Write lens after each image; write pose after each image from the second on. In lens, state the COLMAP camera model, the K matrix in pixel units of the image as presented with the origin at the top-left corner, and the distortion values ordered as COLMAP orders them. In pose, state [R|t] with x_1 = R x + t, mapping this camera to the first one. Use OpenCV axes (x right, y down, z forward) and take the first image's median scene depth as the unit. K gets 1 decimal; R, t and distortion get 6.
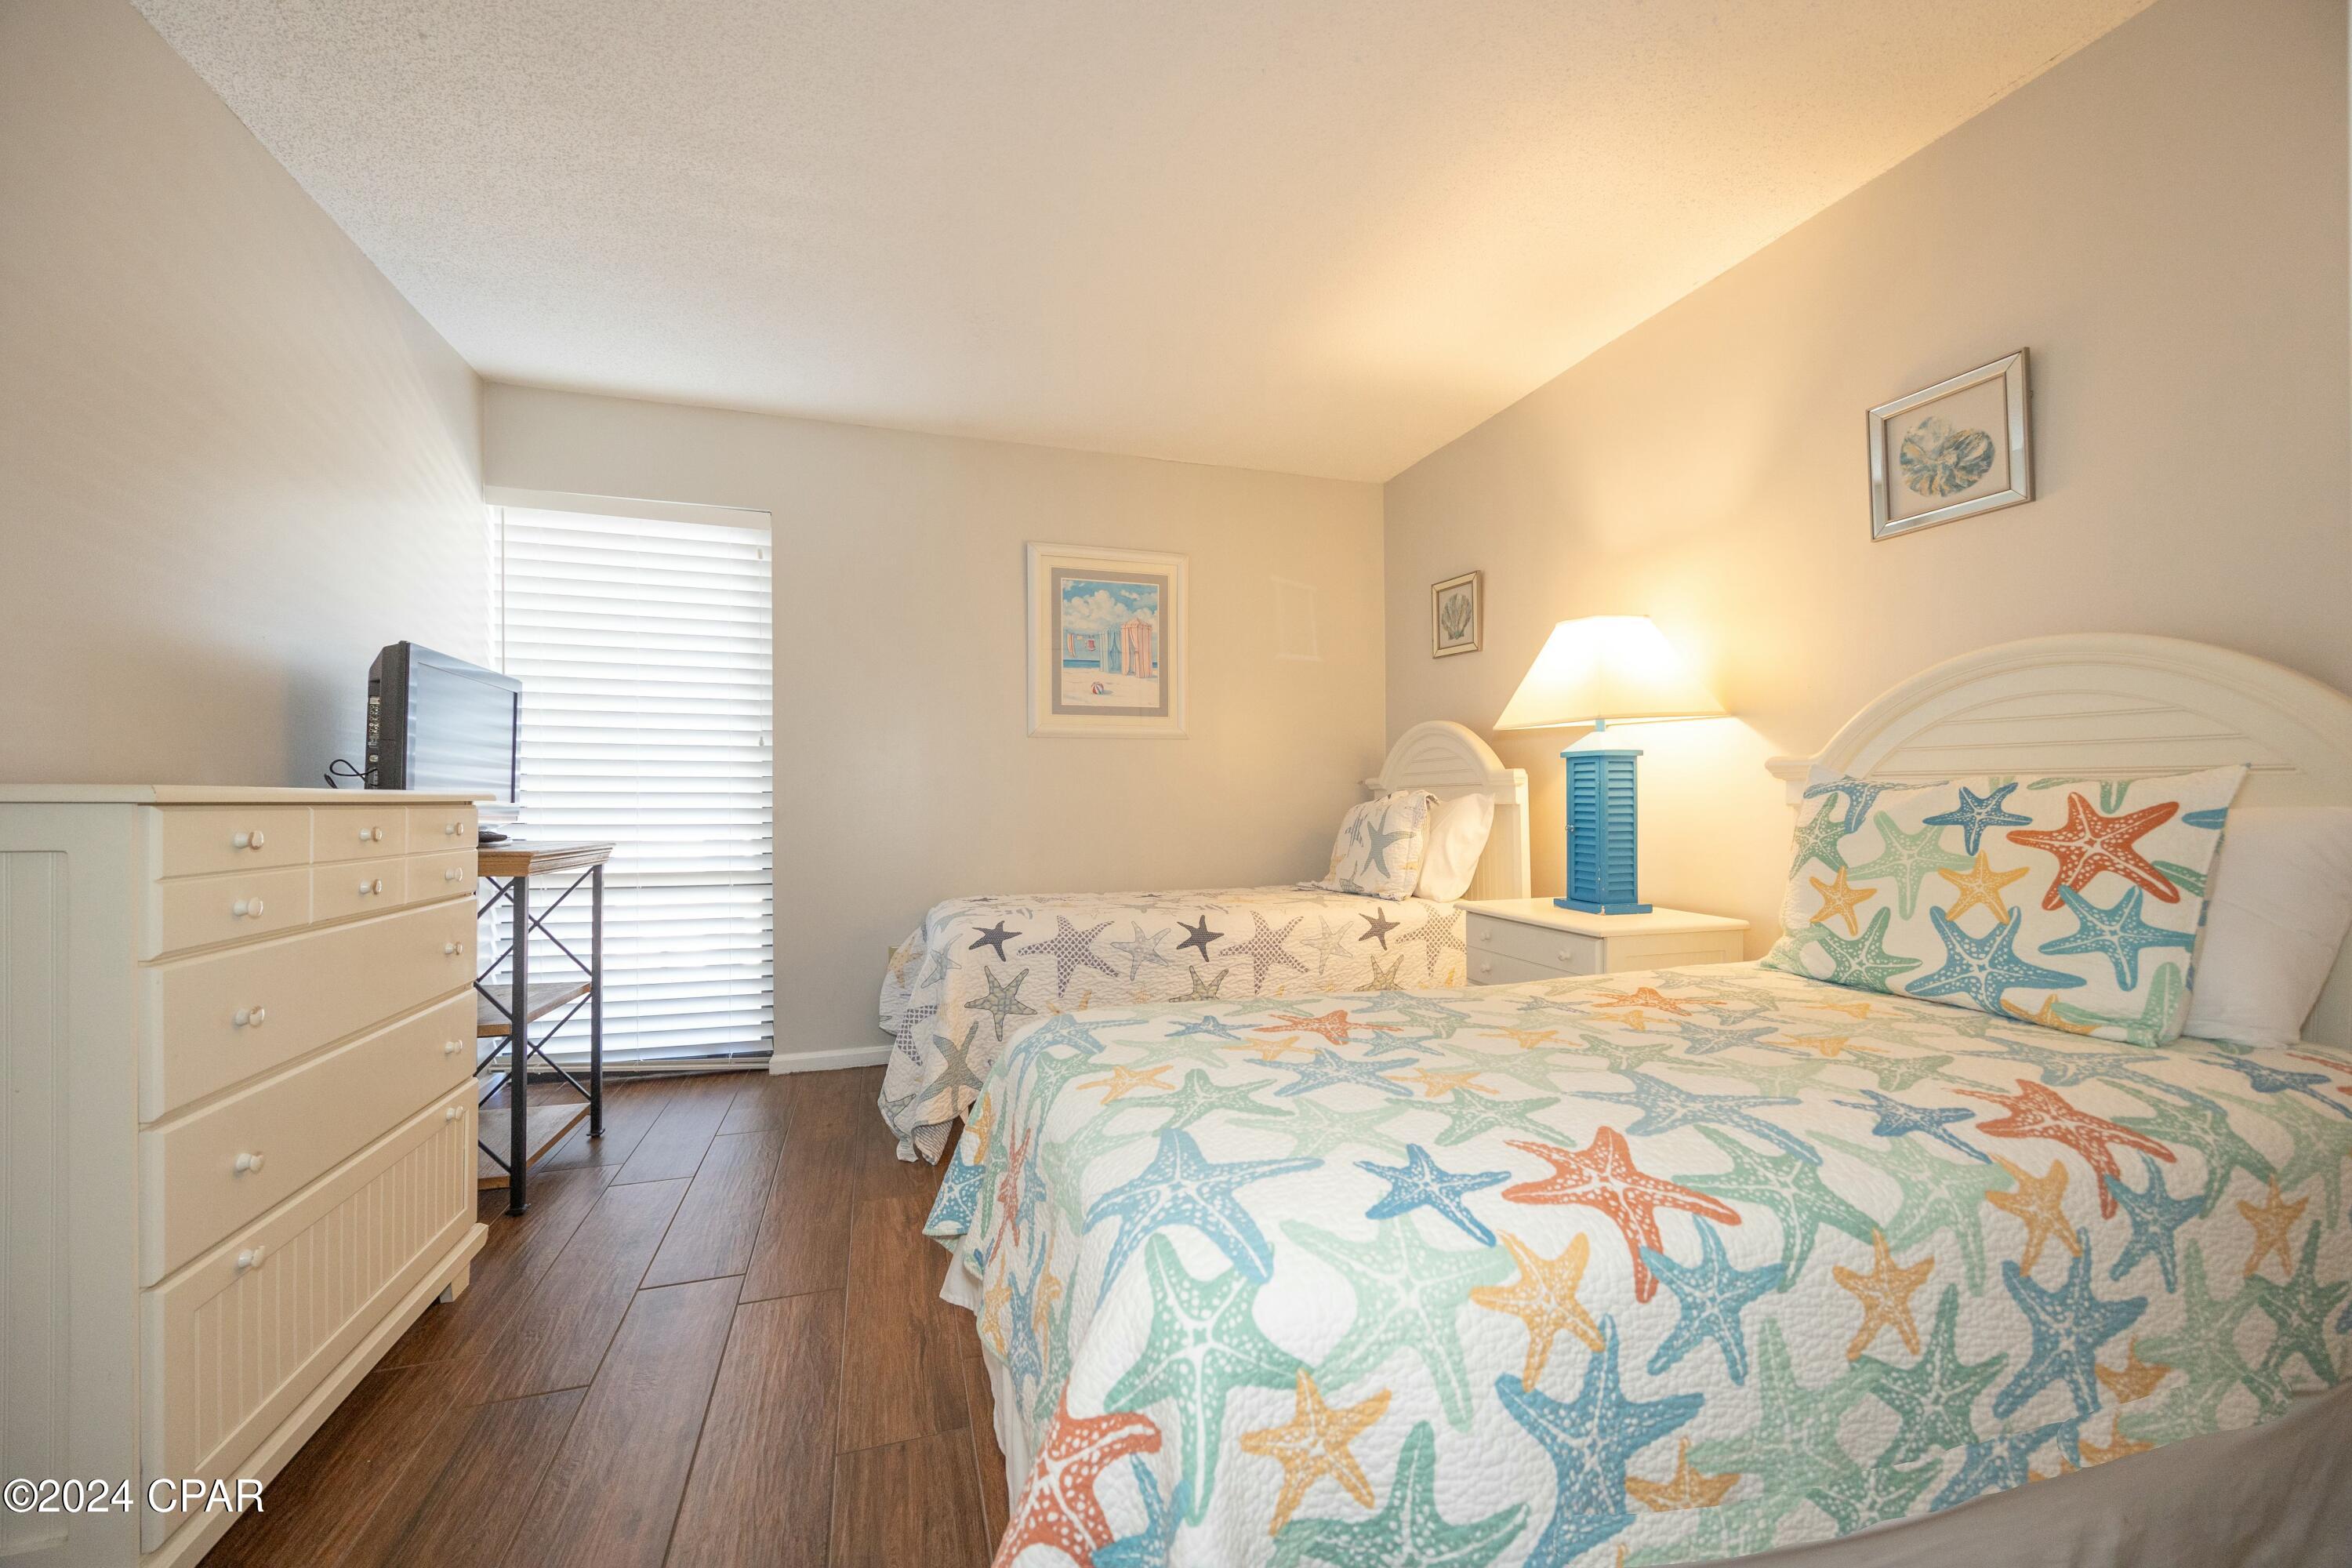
lens RADIAL K [[866.4, 0, 1159.1], [0, 866.4, 788.5], [0, 0, 1]] dist [0.003125, 0.000001]
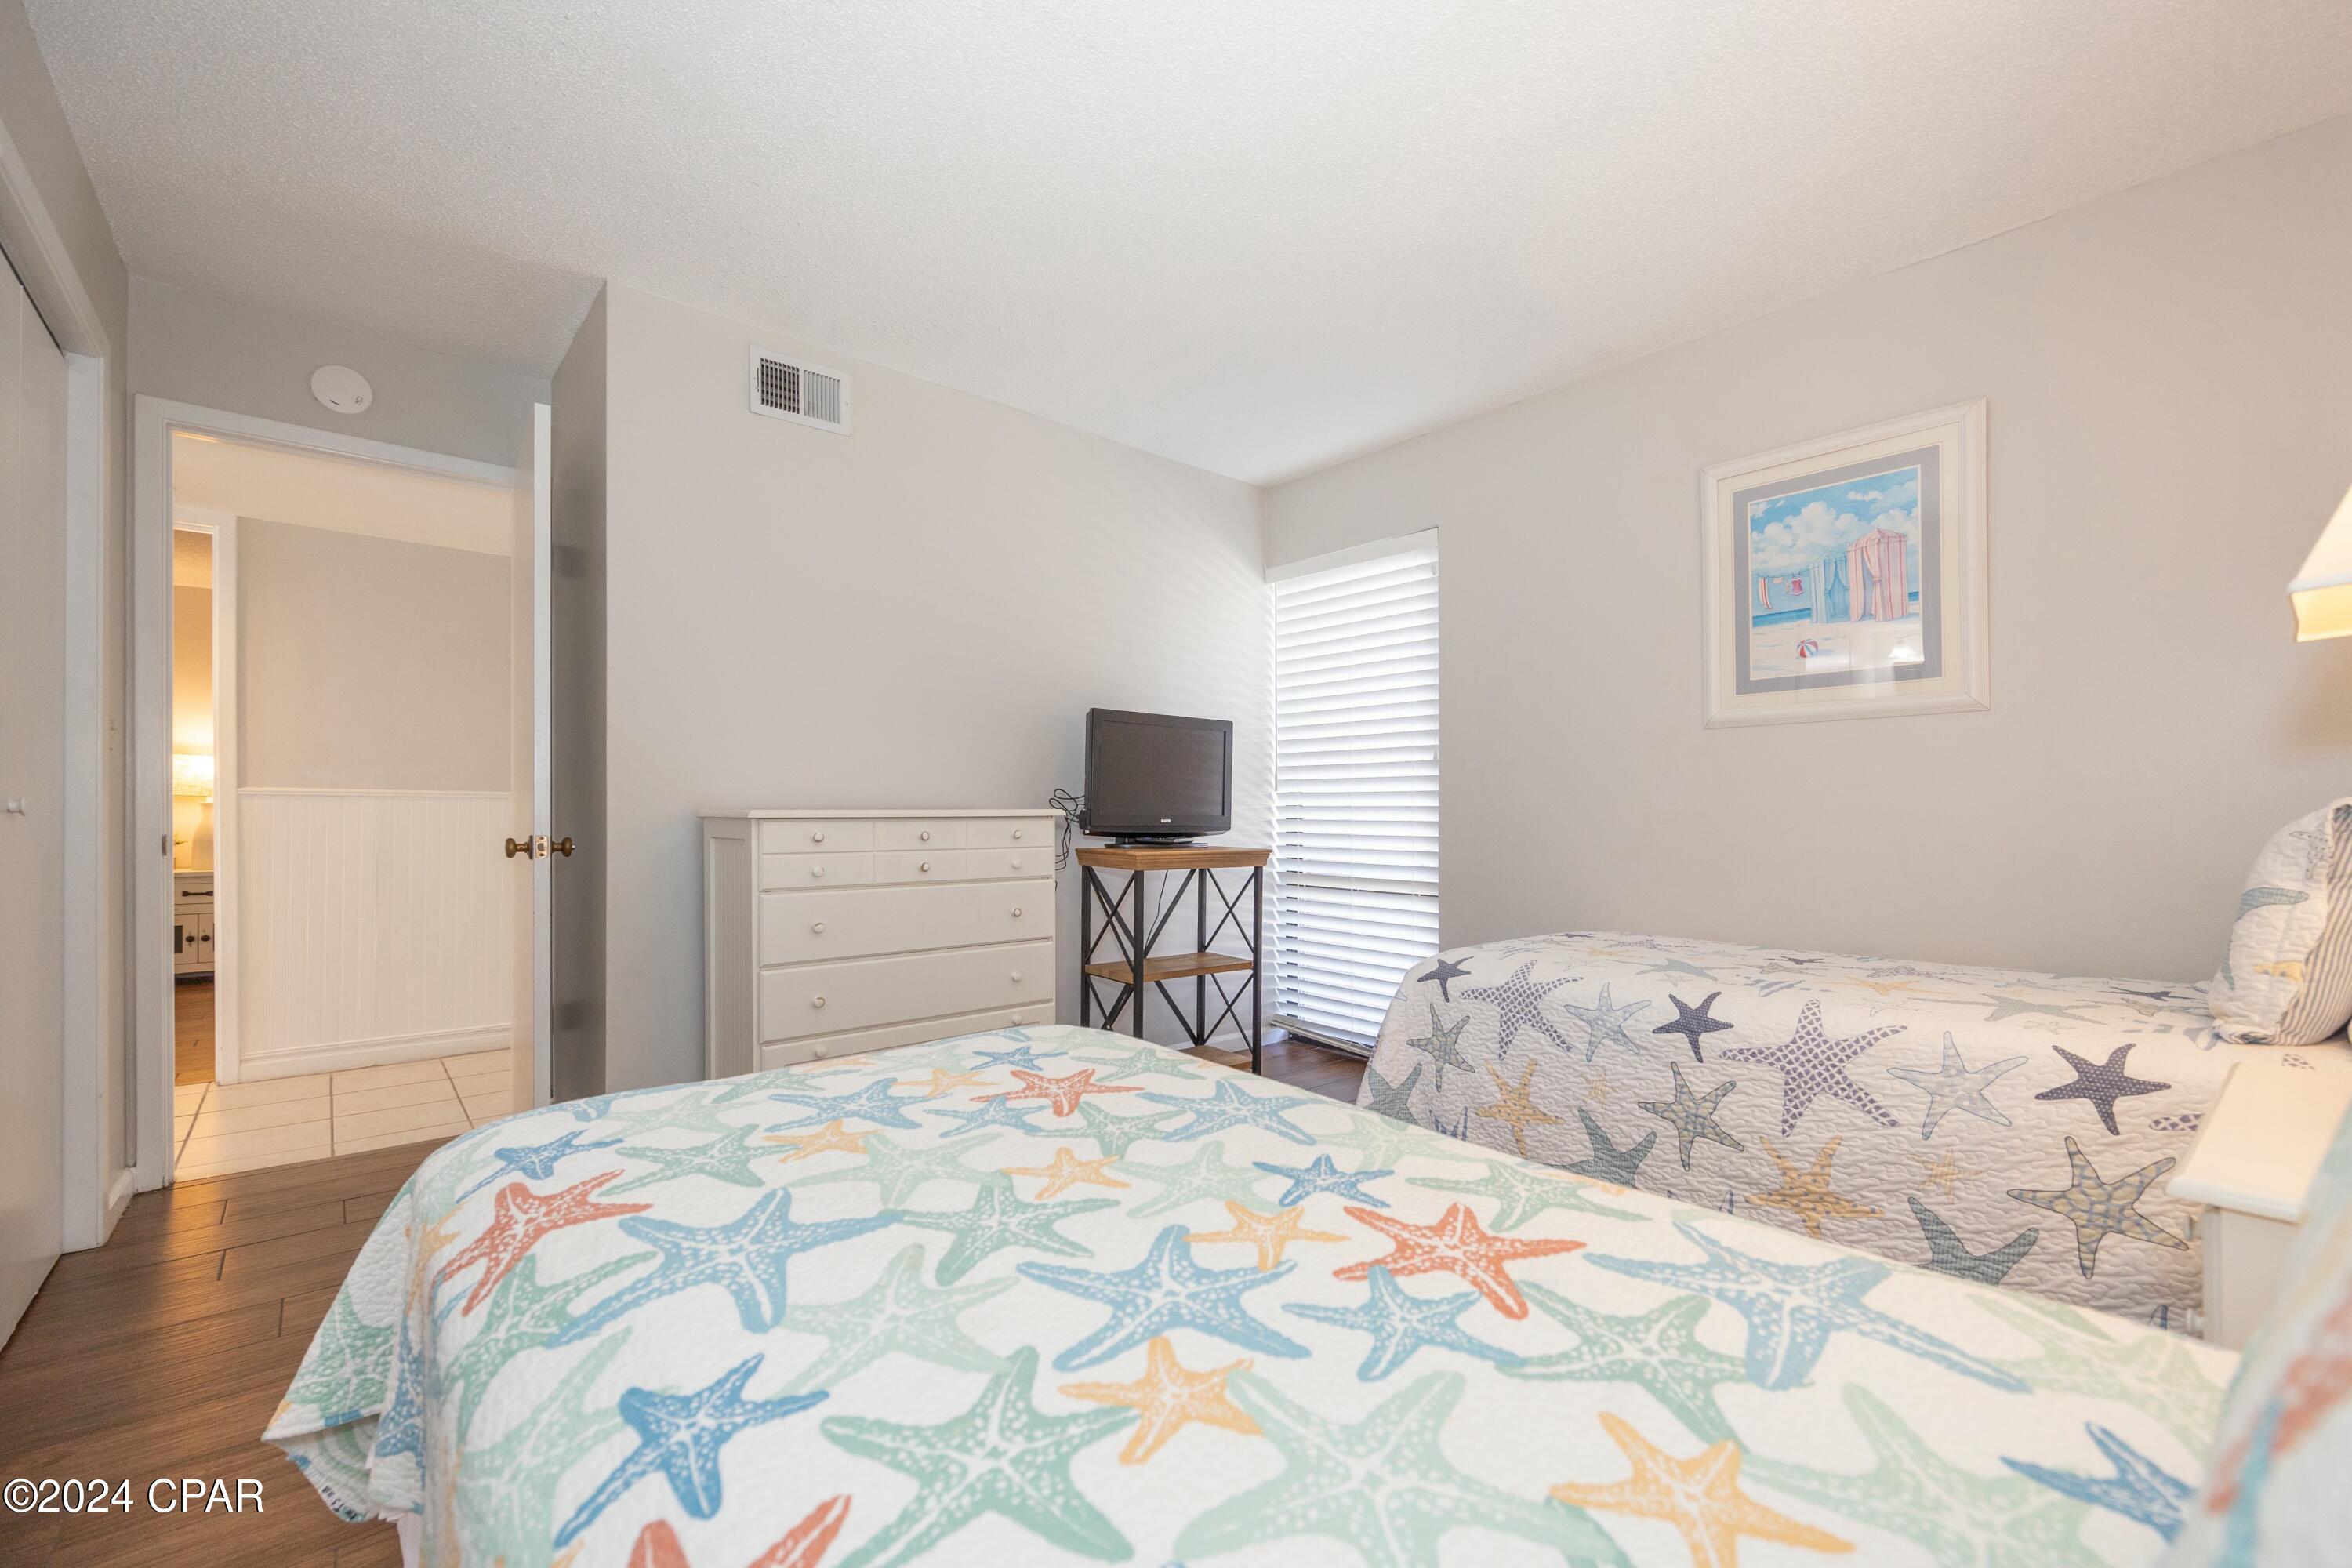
lens RADIAL K [[914.0, 0, 1173.4], [0, 914.0, 798.9], [0, 0, 1]] dist [-0.002992, 0.001209]
pose [[0.451980, -0.013196, -0.891930, 0.434800], [0.014042, 0.999872, -0.007677, 0.000902], [0.891917, -0.009054, 0.452108, 0.295980]]
